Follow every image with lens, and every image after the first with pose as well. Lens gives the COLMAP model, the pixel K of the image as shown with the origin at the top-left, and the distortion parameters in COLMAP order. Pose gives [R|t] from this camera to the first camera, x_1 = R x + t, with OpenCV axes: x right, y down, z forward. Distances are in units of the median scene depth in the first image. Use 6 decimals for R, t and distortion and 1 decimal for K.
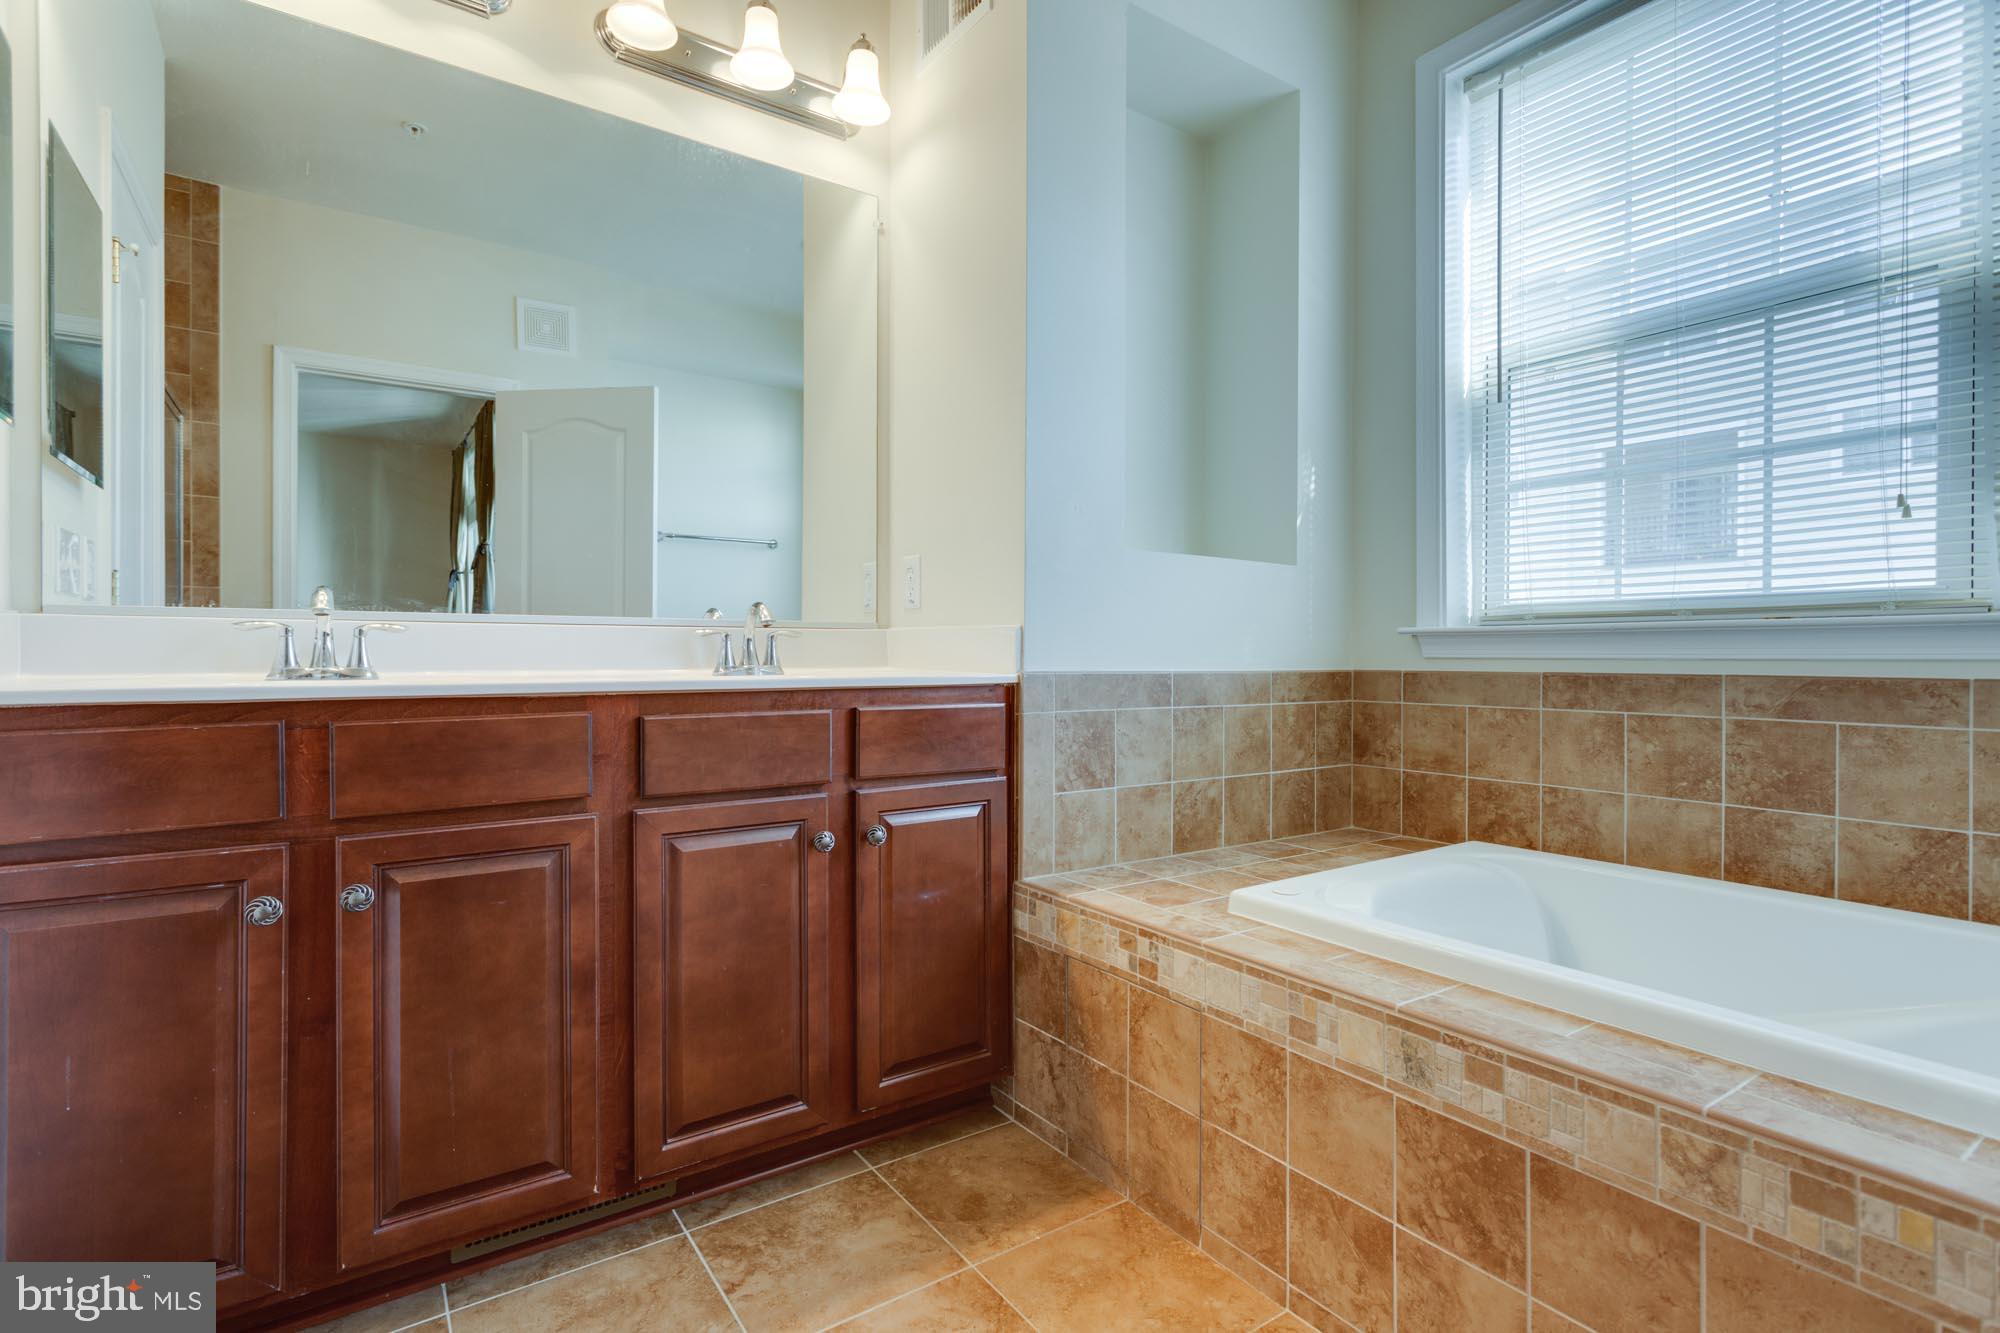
lens RADIAL K [[953.9, 0, 999.9], [0, 953.9, 661.6], [0, 0, 1]] dist [0.006697, -0.000207]
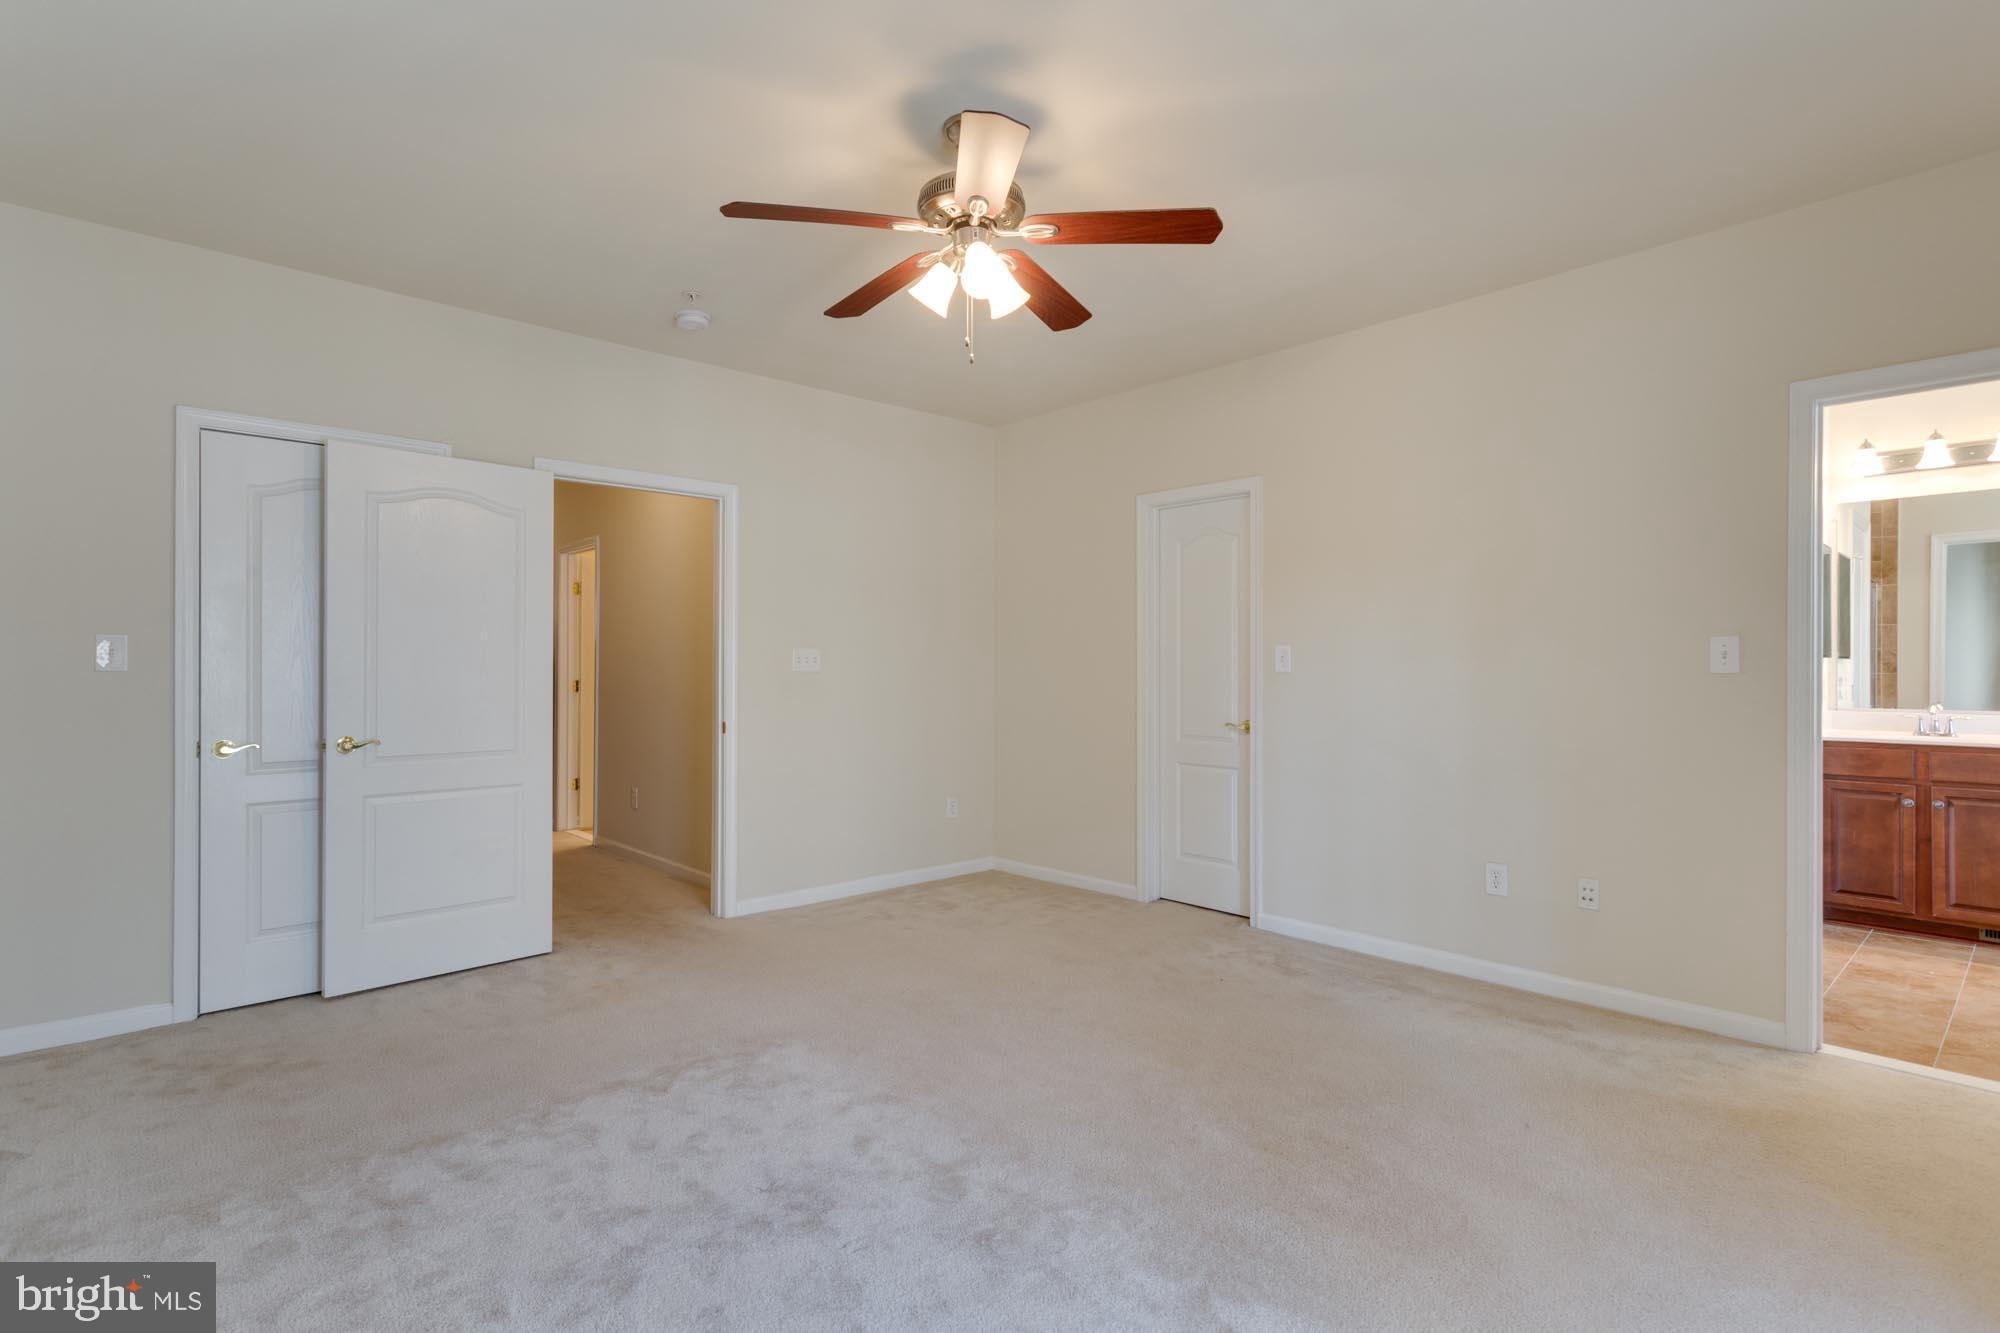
lens RADIAL K [[953.9, 0, 1001.1], [0, 953.9, 673.1], [0, 0, 1]] dist [0.006697, -0.000207]
pose [[0.132482, 0.002475, -0.991182, 2.008198], [-0.001326, 0.999996, 0.002320, -0.196462], [0.991185, 0.001007, 0.132485, -2.437919]]
